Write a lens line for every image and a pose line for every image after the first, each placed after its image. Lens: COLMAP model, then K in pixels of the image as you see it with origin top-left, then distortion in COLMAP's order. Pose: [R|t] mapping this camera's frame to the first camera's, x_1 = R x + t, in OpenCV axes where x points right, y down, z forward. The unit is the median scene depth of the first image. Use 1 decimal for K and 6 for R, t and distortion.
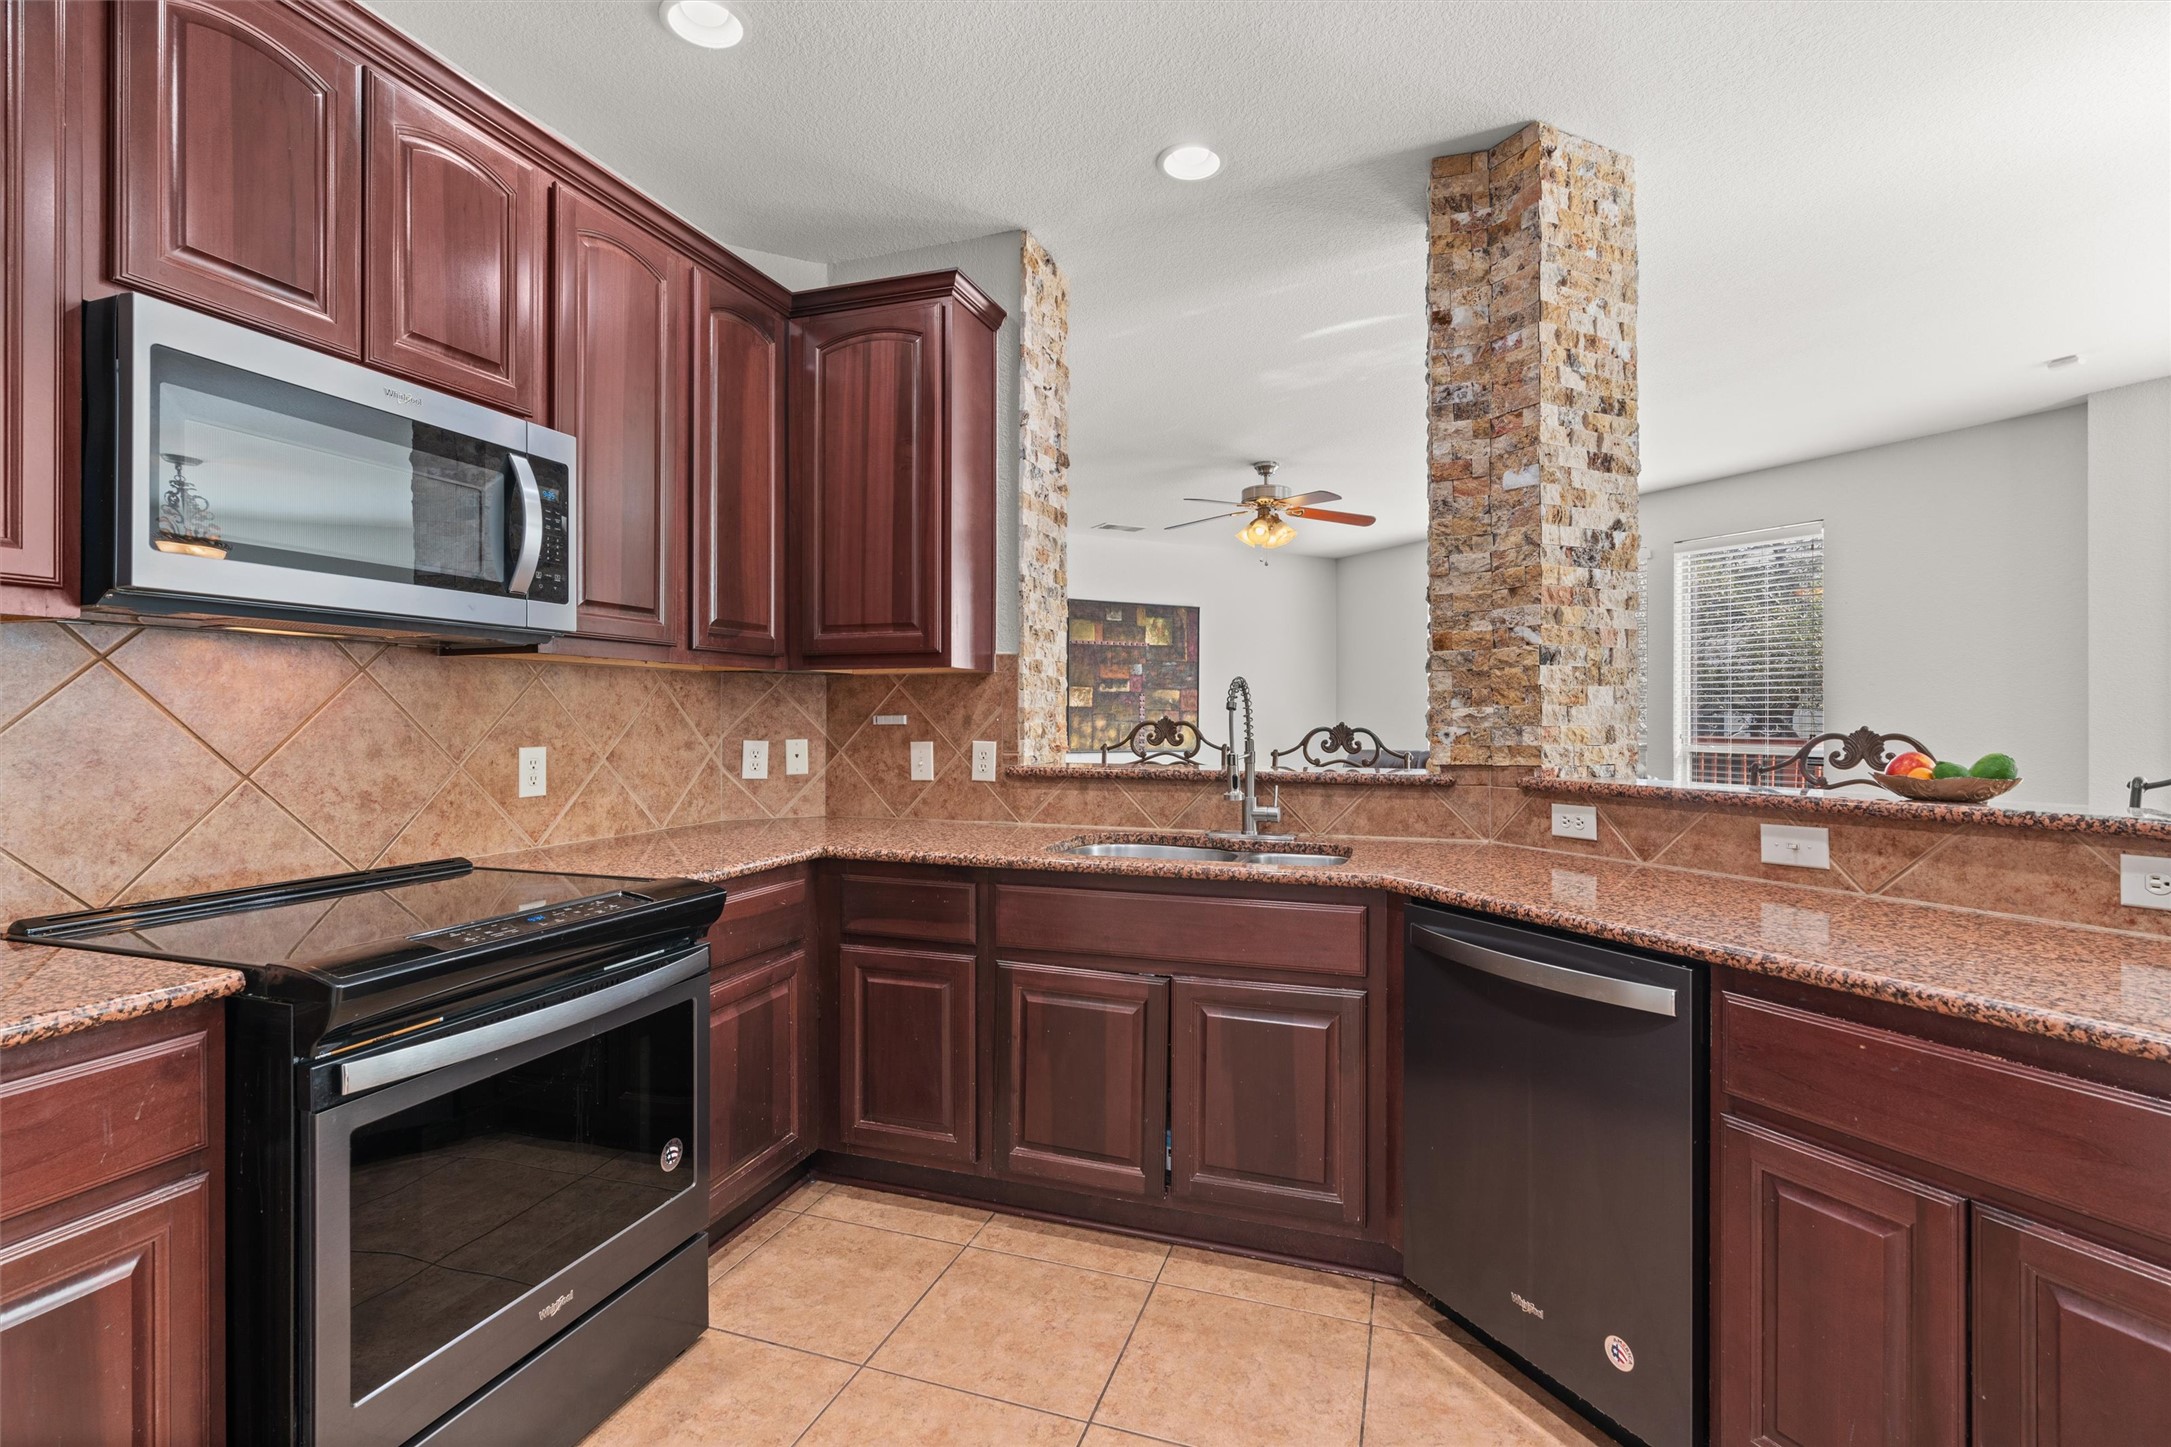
lens RADIAL K [[987.3, 0, 1085.0], [0, 987.3, 711.9], [0, 0, 1]] dist [-0.013276, 0.003514]
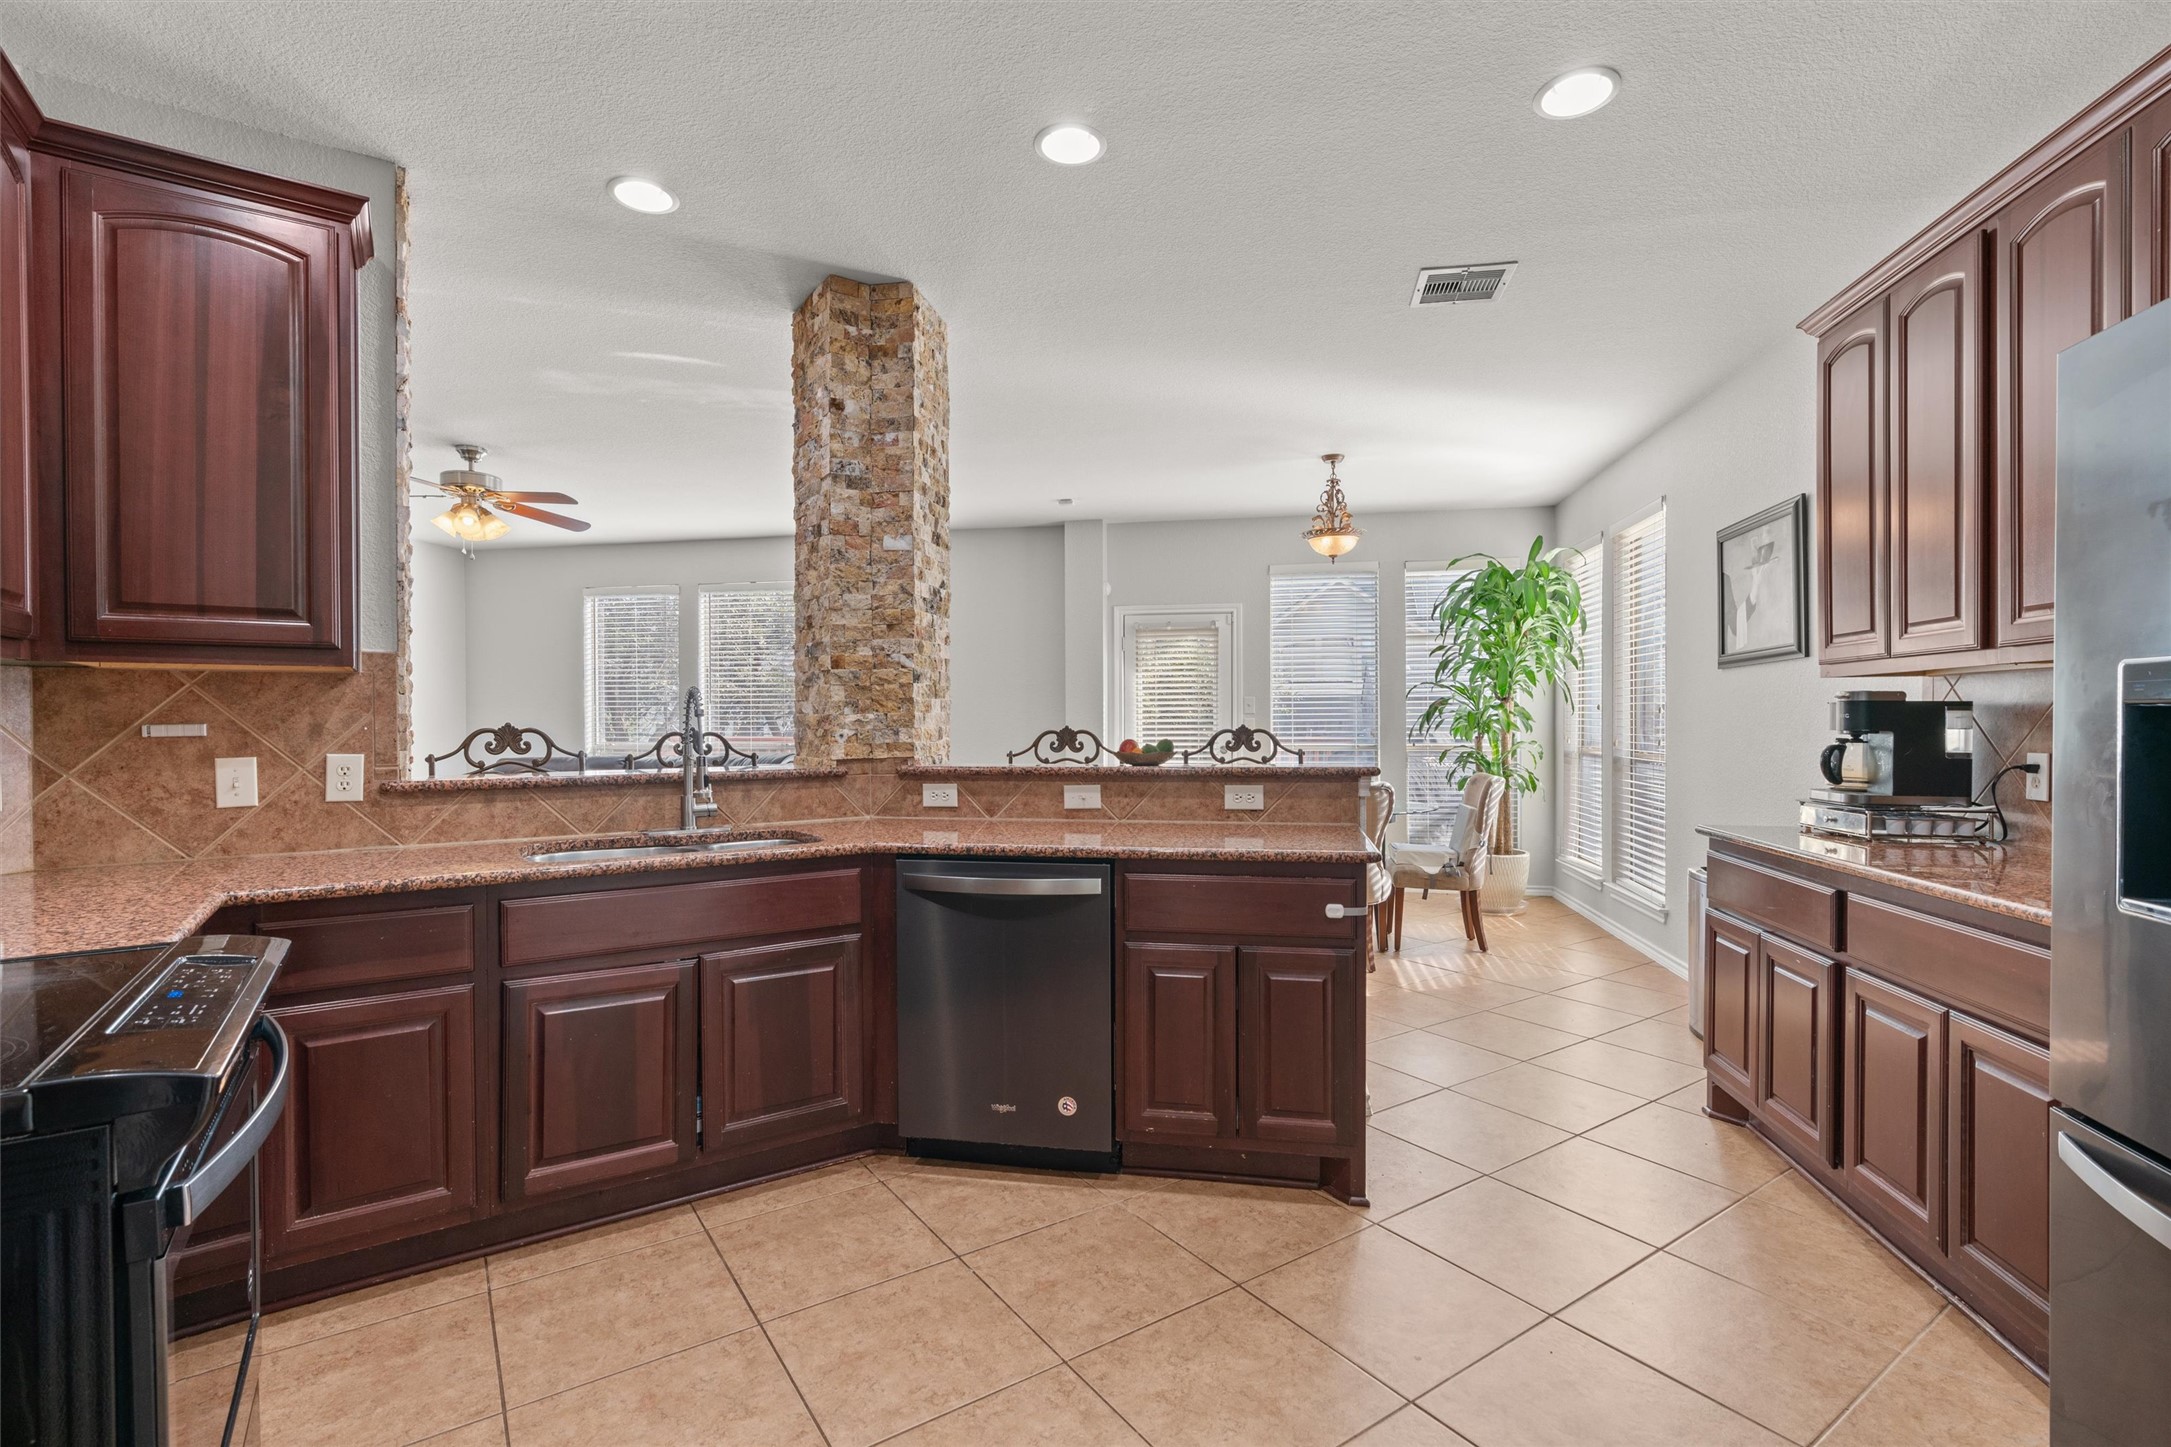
lens RADIAL K [[987.3, 0, 1078.8], [0, 987.3, 726.3], [0, 0, 1]] dist [-0.013276, 0.003514]
pose [[0.597353, -0.009826, 0.801918, -0.478707], [0.002591, 0.999943, 0.010322, -0.001099], [-0.801974, -0.004088, 0.597344, -0.002092]]
